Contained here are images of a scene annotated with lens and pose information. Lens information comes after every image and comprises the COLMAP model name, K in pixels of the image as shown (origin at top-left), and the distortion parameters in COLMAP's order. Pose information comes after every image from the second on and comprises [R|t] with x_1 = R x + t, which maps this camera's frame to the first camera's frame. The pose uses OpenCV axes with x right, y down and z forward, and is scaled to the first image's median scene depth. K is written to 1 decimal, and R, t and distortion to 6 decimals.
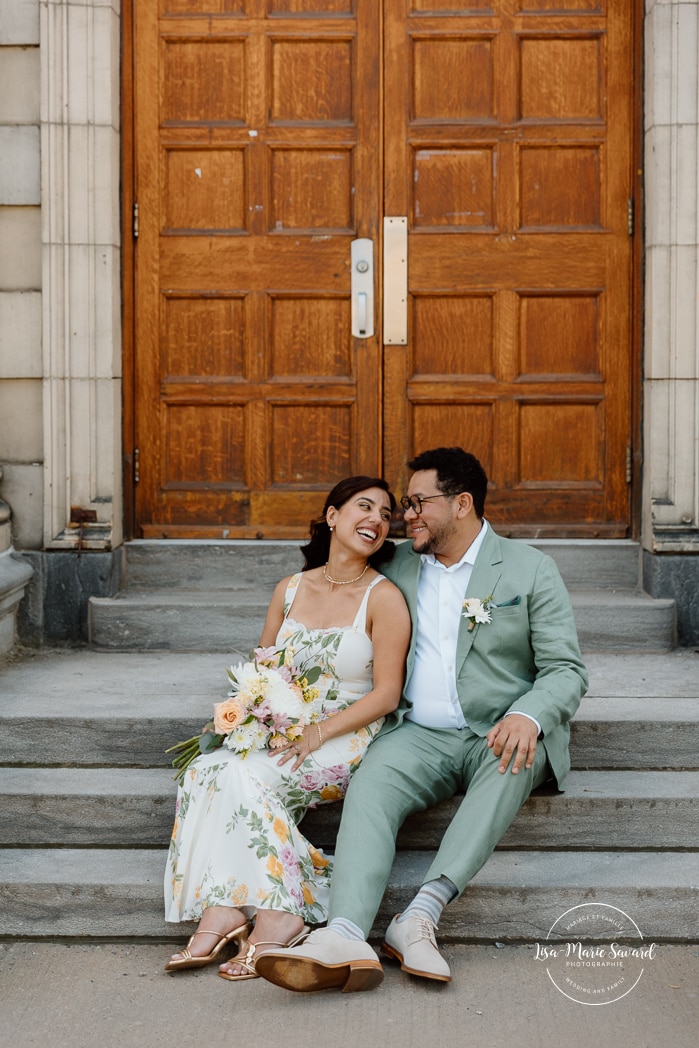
lens RADIAL K [[2016.1, 0, 349.5], [0, 2016.1, 524.0], [0, 0, 1]] dist [0.468204, 0.101720]
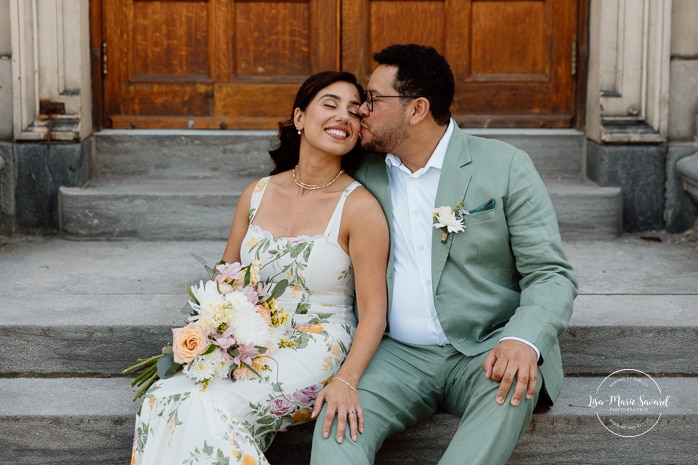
lens RADIAL K [[1384.5, 0, 349.8], [0, 1384.5, 209.1], [0, 0, 1]] dist [0.075989, 0.081154]
pose [[0.998964, -0.005133, 0.045218, -0.012270], [0.001411, 0.996635, 0.081955, -0.010631], [-0.045486, -0.081807, 0.995610, 0.289289]]
